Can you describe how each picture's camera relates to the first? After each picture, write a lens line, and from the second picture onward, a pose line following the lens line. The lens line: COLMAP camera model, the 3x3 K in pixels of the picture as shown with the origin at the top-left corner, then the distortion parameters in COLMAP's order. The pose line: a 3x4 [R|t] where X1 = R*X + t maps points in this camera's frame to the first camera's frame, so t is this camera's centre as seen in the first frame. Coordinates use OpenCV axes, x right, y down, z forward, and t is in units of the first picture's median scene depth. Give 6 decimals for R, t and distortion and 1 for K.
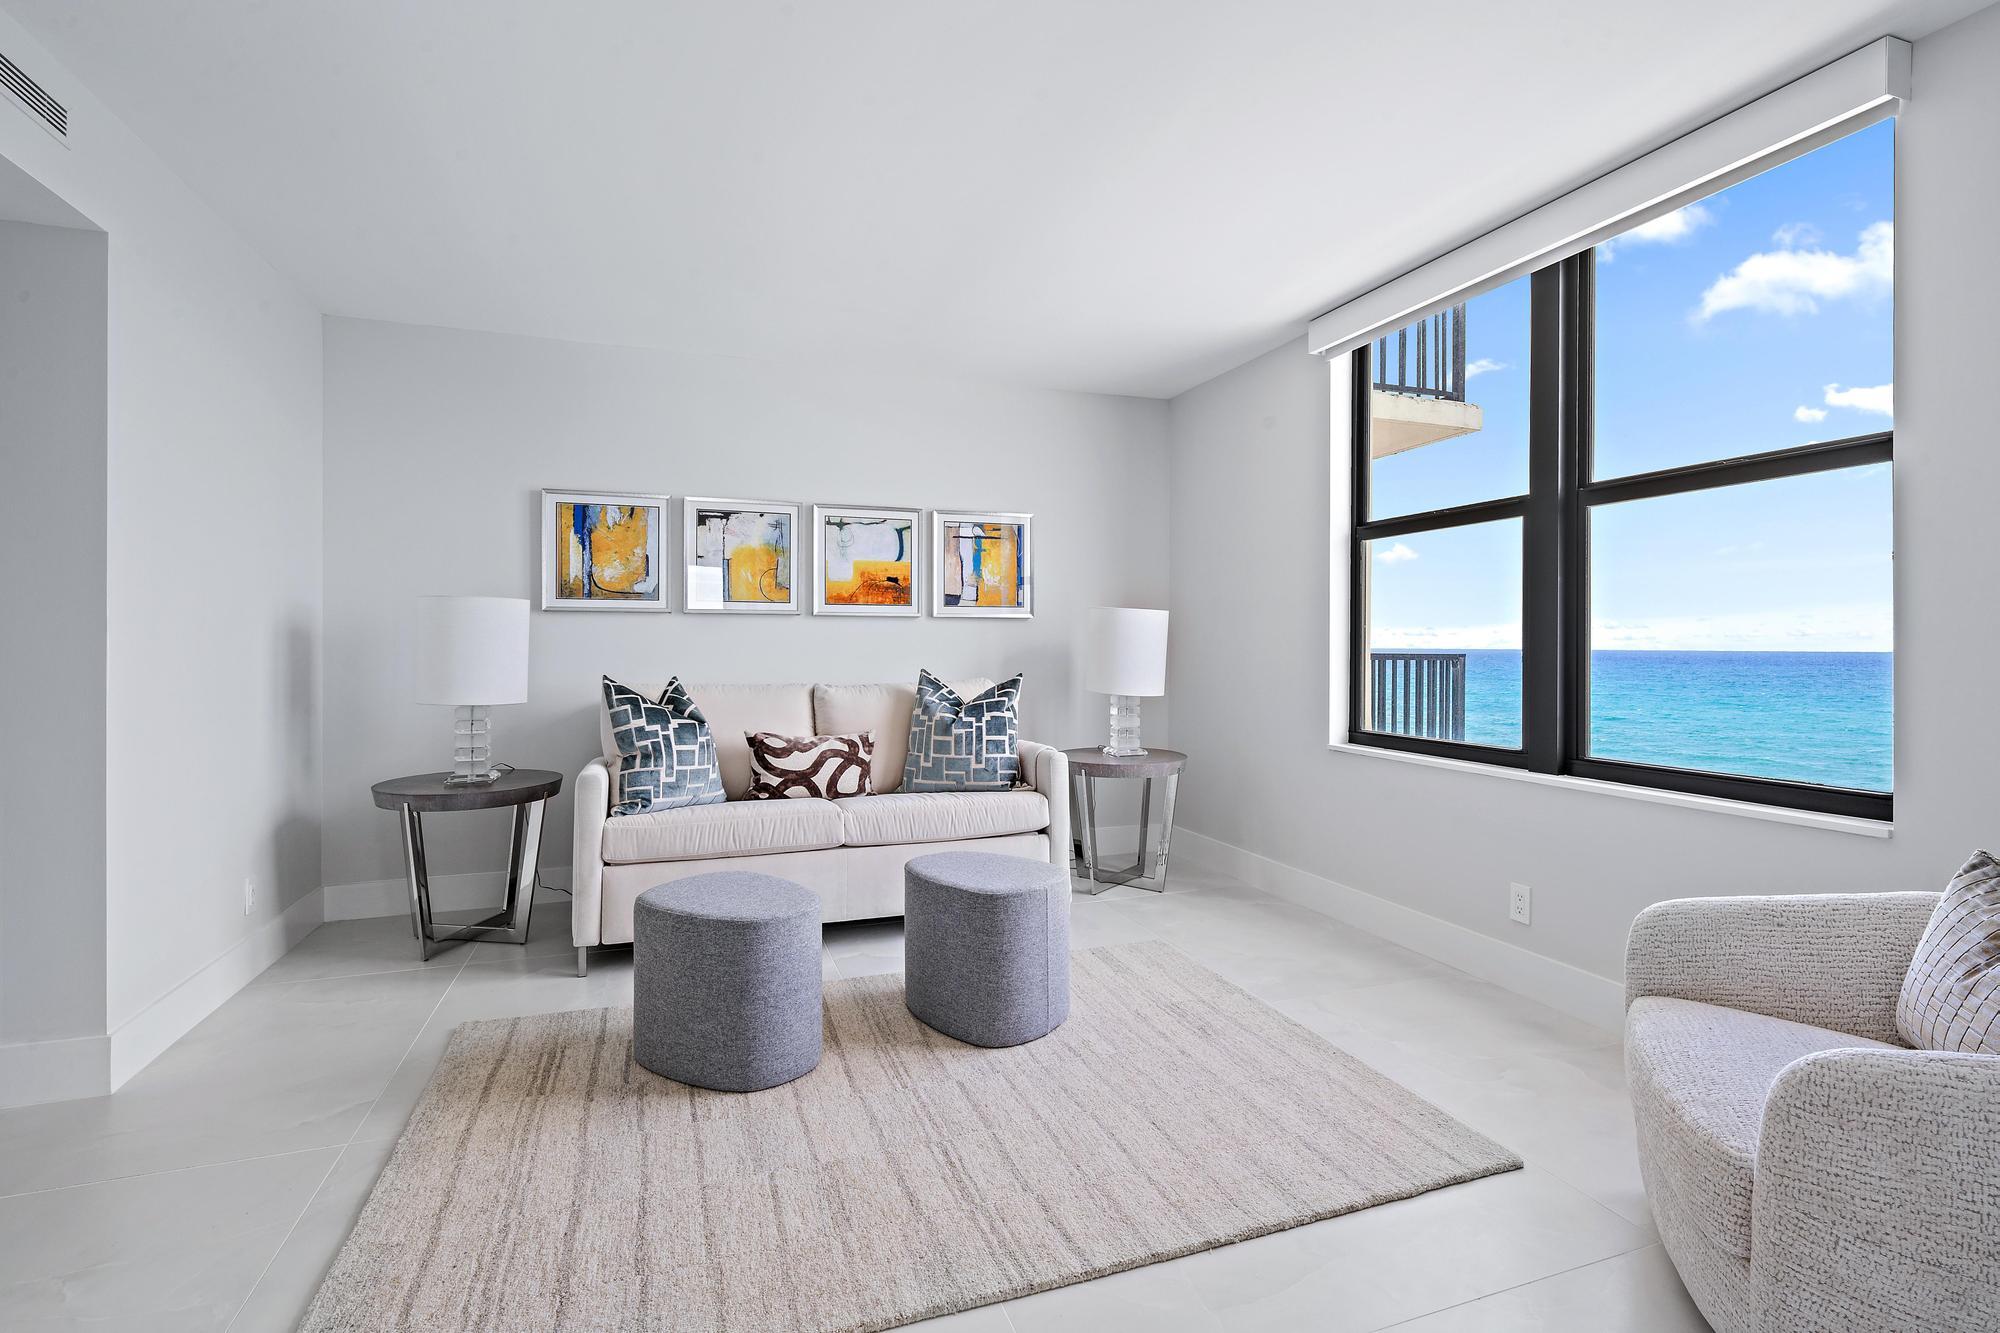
lens RADIAL K [[940.9, 0, 1001.5], [0, 940.9, 658.3], [0, 0, 1]] dist [0.005096, -0.000272]
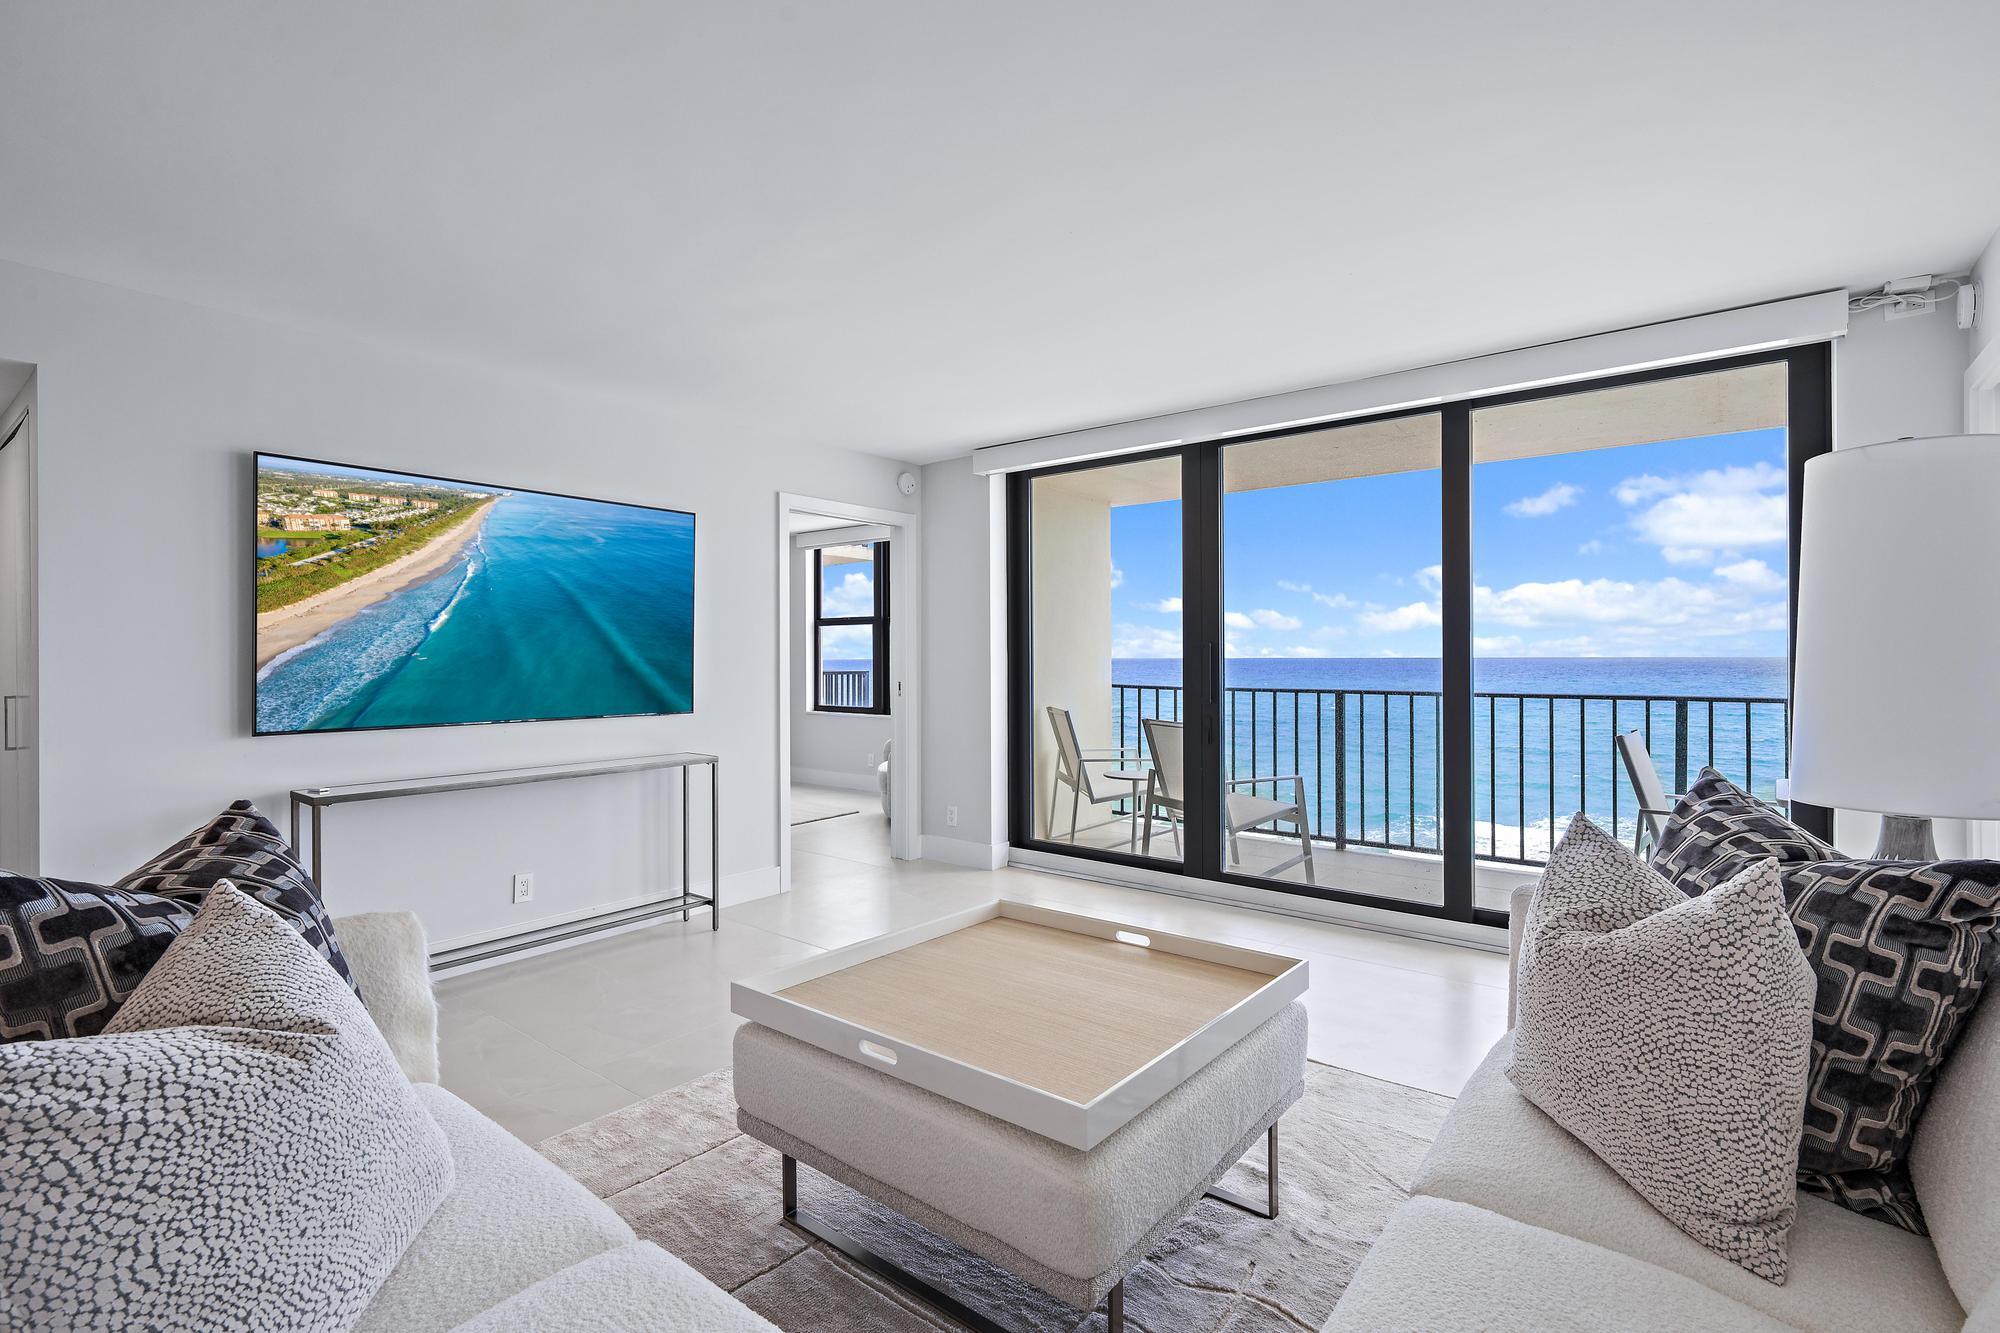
lens RADIAL K [[940.9, 0, 991.9], [0, 940.9, 657.6], [0, 0, 1]] dist [0.005096, -0.000272]
pose [[0.855178, -0.003094, 0.518326, -0.504147], [0.012972, 0.999797, -0.015435, 0.001623], [-0.518172, 0.019923, 0.855044, -1.332900]]
